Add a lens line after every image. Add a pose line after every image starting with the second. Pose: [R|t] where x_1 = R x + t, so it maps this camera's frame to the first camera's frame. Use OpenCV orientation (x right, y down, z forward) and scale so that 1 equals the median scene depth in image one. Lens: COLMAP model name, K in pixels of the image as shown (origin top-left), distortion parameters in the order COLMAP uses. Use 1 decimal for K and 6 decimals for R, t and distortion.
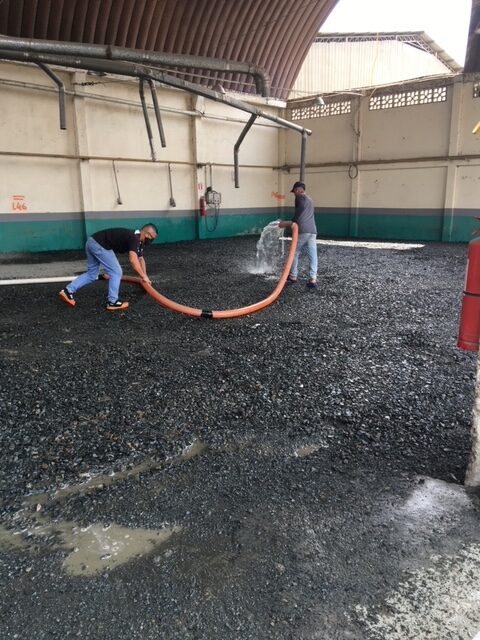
lens RADIAL K [[536.5, 0, 240.0], [0, 536.5, 320.0], [0, 0, 1]] dist [0.079418, -0.114514]
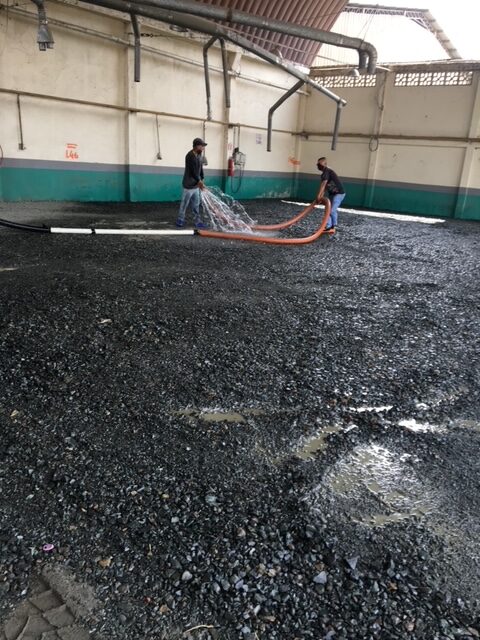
lens RADIAL K [[536.5, 0, 240.0], [0, 536.5, 320.0], [0, 0, 1]] dist [0.079418, -0.114514]
pose [[0.992754, 0.047264, 0.110475, -0.156701], [-0.054874, 0.996250, 0.066890, 0.008692], [-0.106899, -0.072467, 0.991625, -0.038299]]
